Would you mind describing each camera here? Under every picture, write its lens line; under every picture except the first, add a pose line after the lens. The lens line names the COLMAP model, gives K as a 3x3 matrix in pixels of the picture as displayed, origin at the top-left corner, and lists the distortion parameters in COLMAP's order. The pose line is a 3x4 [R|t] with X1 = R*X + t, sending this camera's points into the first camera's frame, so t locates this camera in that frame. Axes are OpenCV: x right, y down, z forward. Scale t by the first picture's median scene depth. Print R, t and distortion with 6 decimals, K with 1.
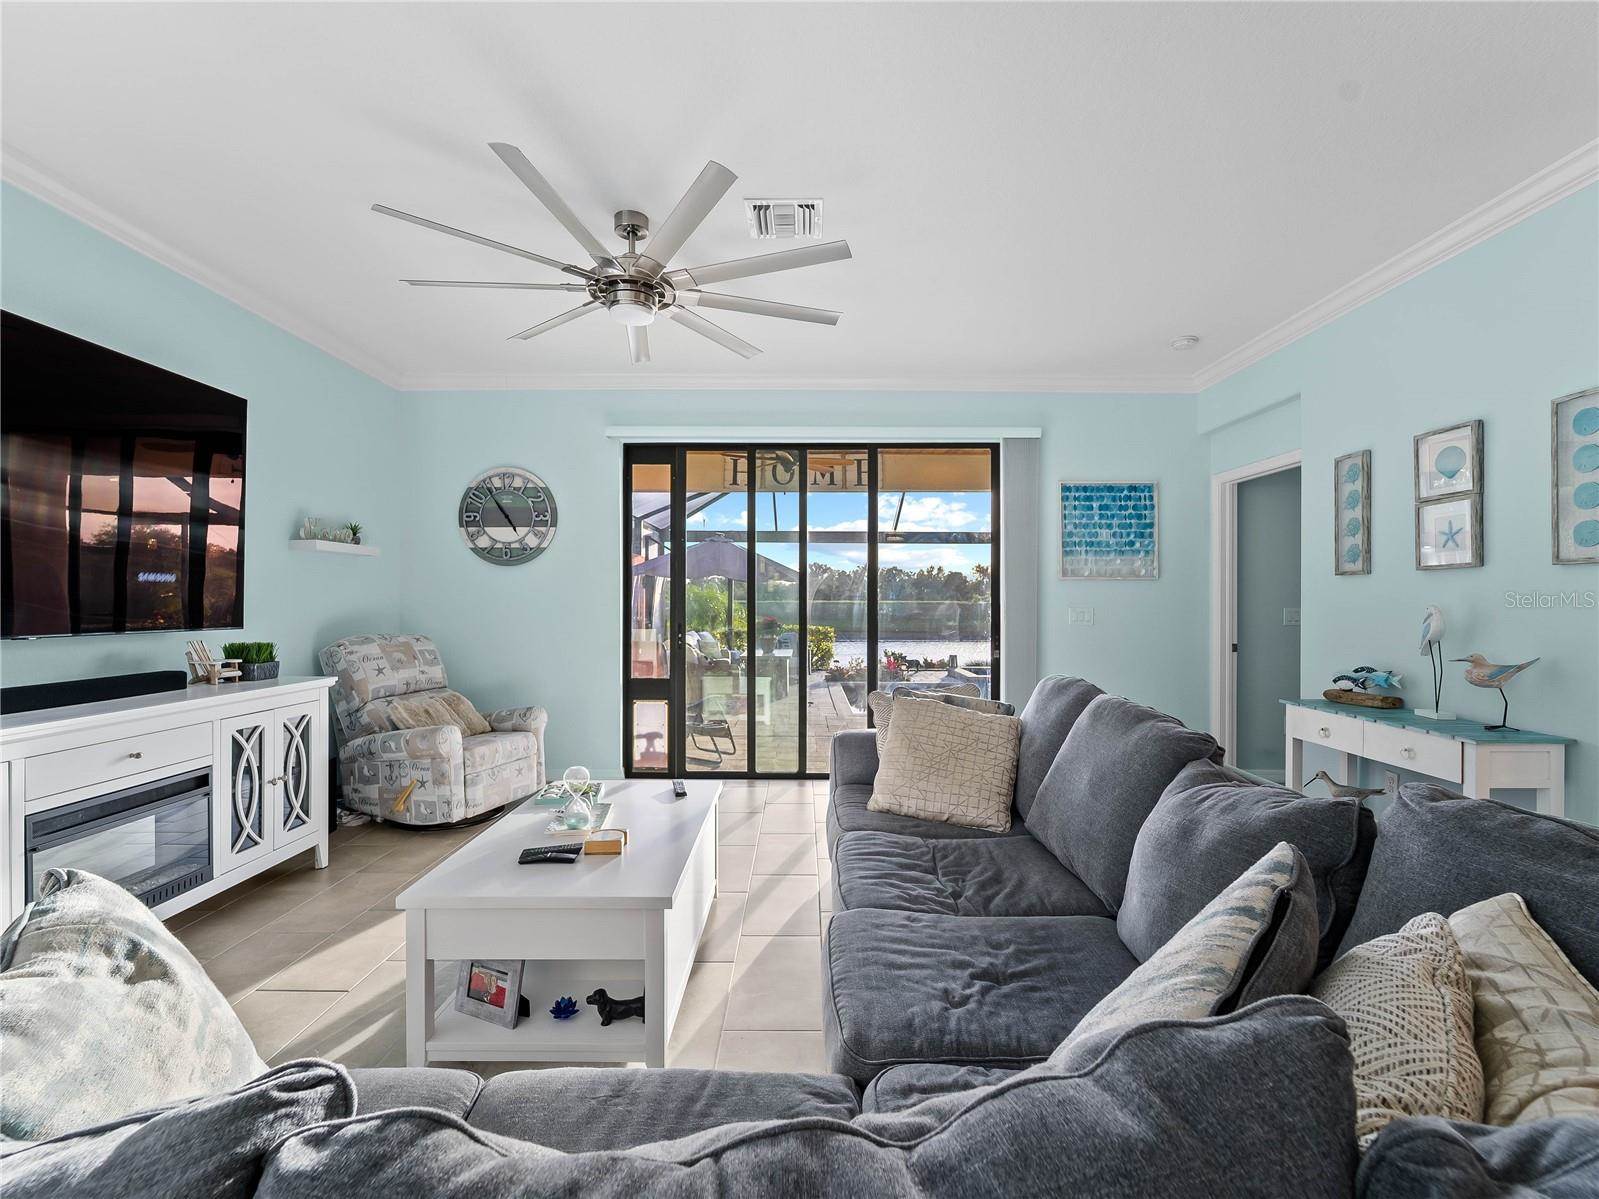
lens RADIAL K [[728.3, 0, 799.3], [0, 728.3, 605.6], [0, 0, 1]] dist [0.000005, -0.000412]
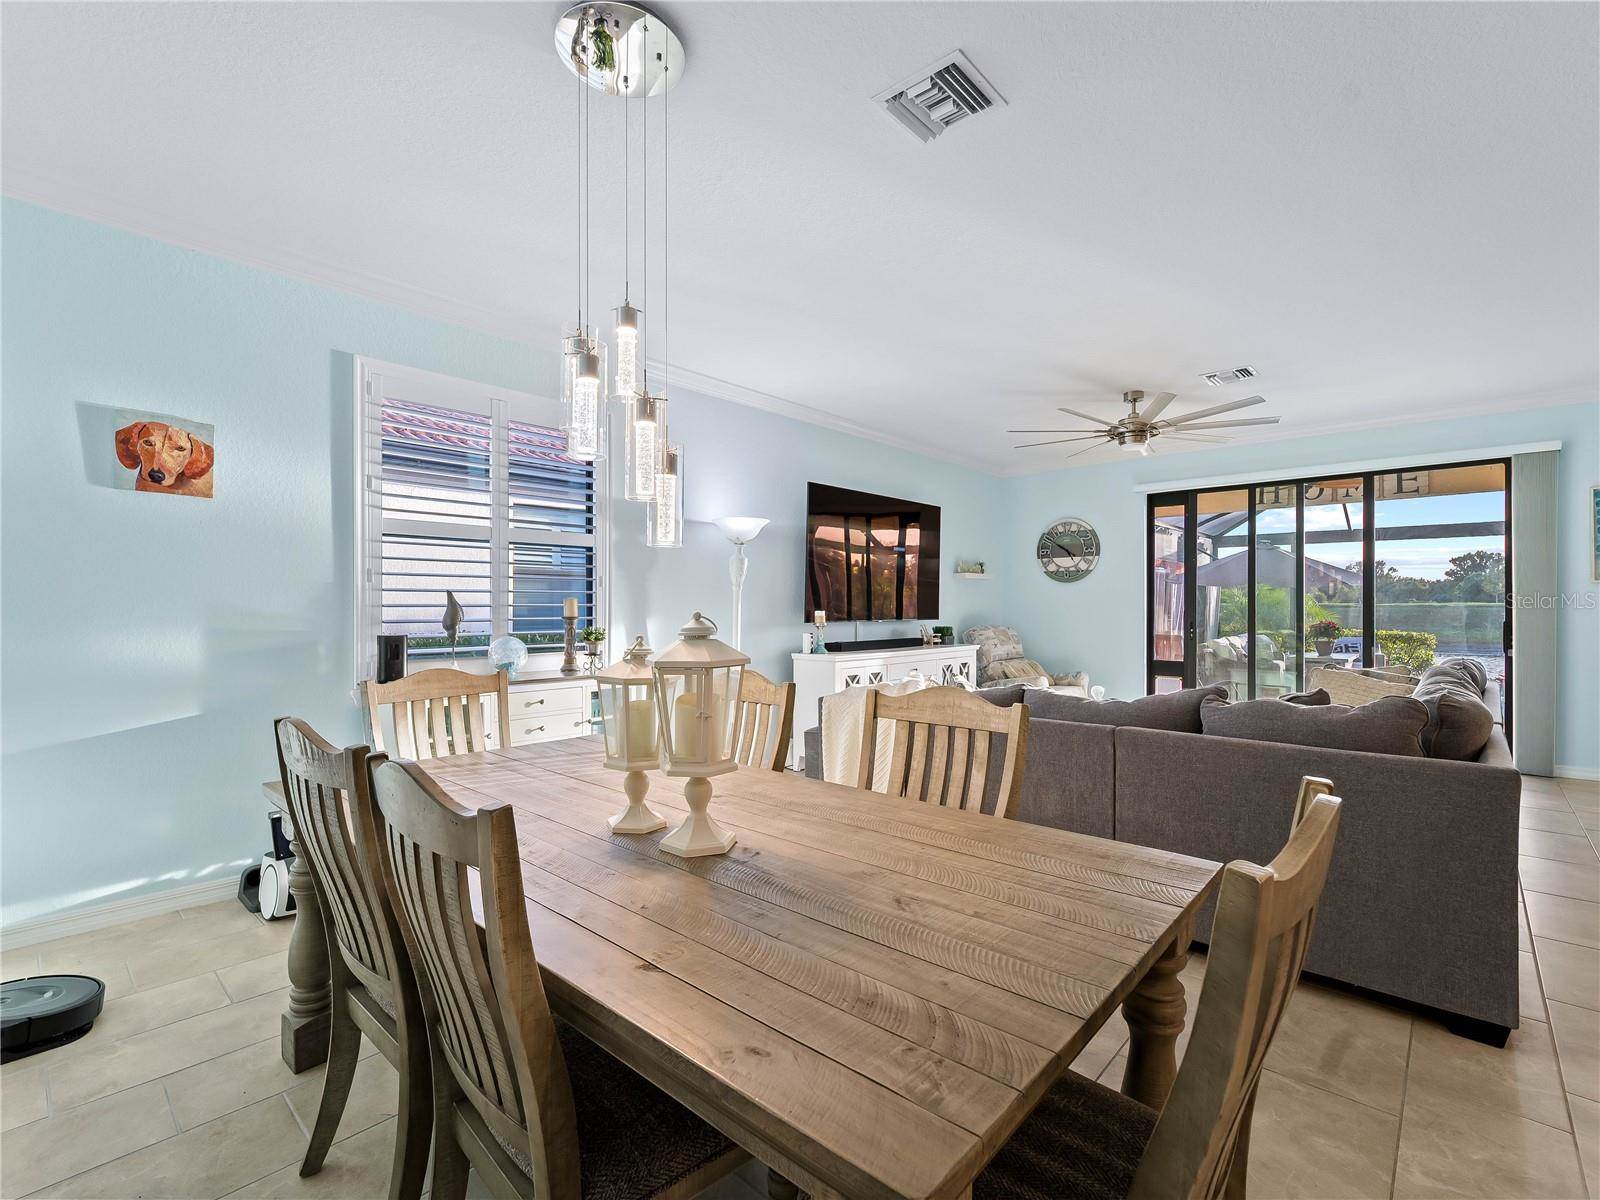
lens RADIAL K [[740.7, 0, 809.7], [0, 740.7, 612.2], [0, 0, 1]] dist [-0.002559, -0.001109]
pose [[0.752231, 0.001355, -0.658898, 0.258461], [0.000532, 0.999996, 0.002663, 0.004684], [0.658899, -0.002354, 0.752228, -0.627296]]
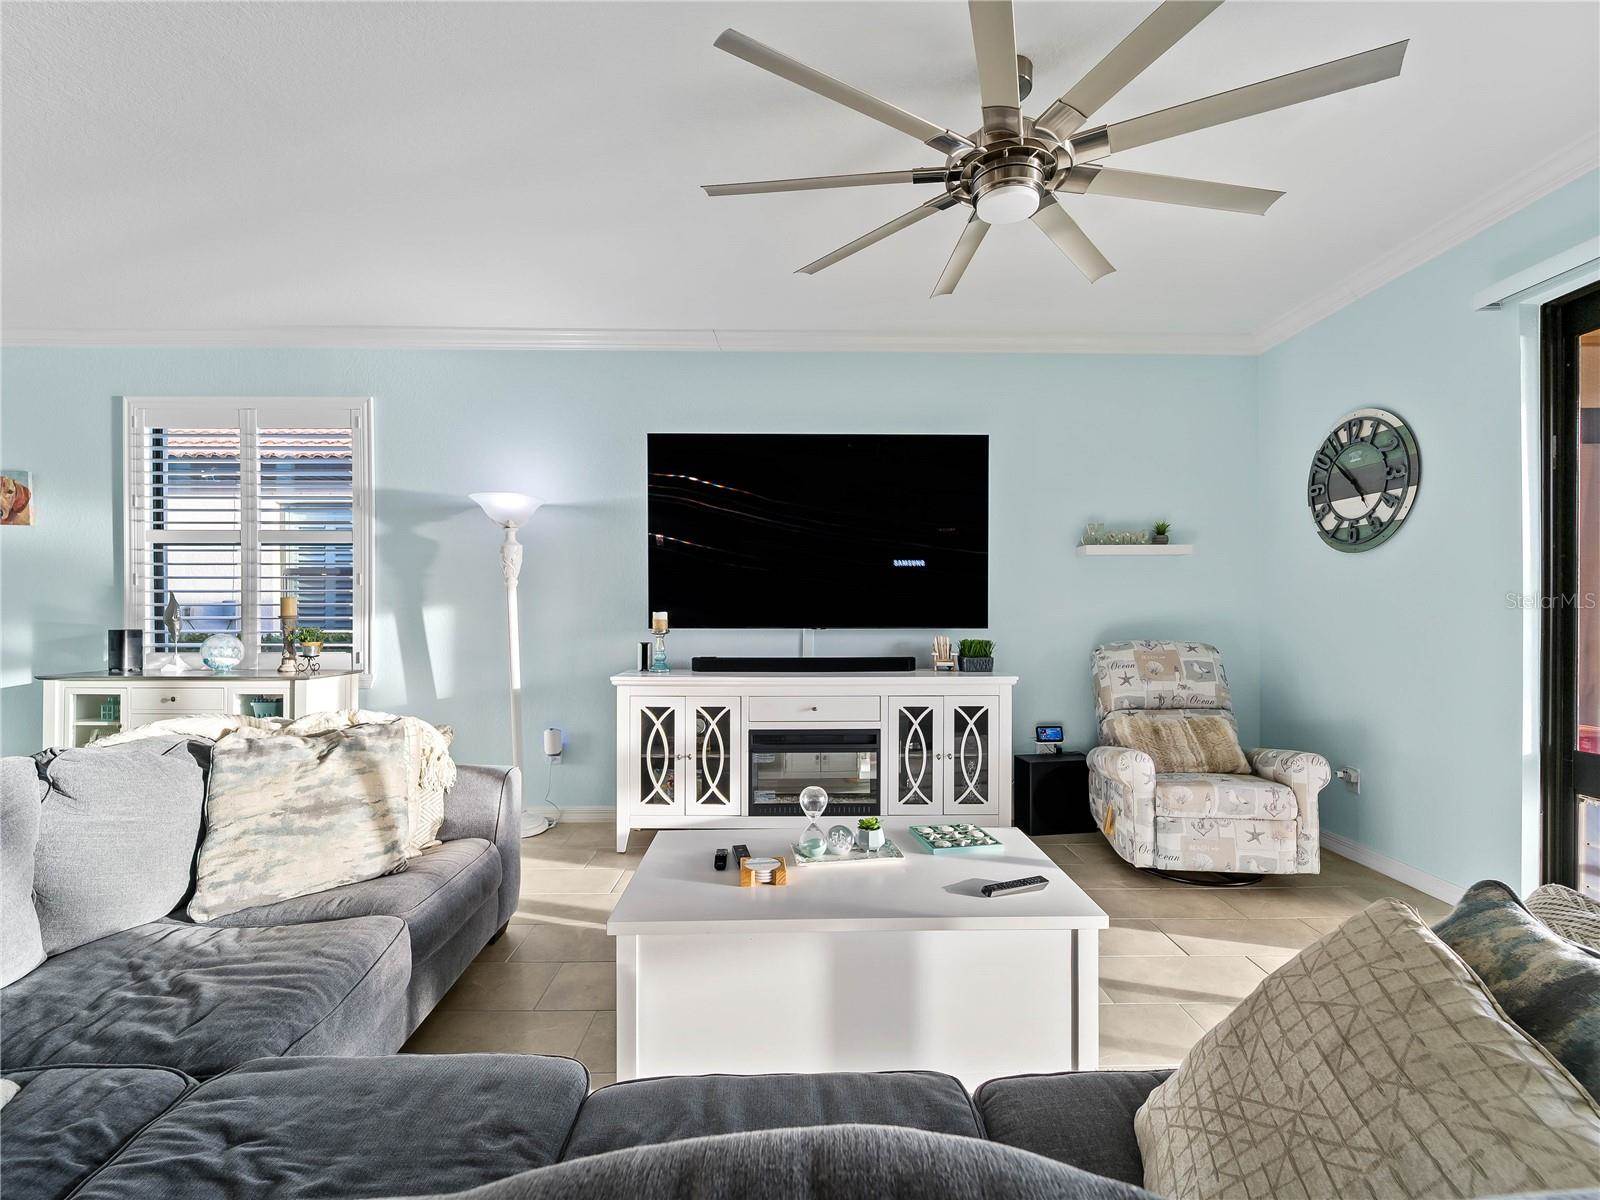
lens RADIAL K [[740.7, 0, 809.7], [0, 740.7, 612.2], [0, 0, 1]] dist [-0.002559, -0.001109]
pose [[0.021791, -0.000091, -0.999763, 0.343081], [-0.004318, 0.999991, -0.000185, 0.005508], [0.999753, 0.004321, 0.021791, 0.541535]]
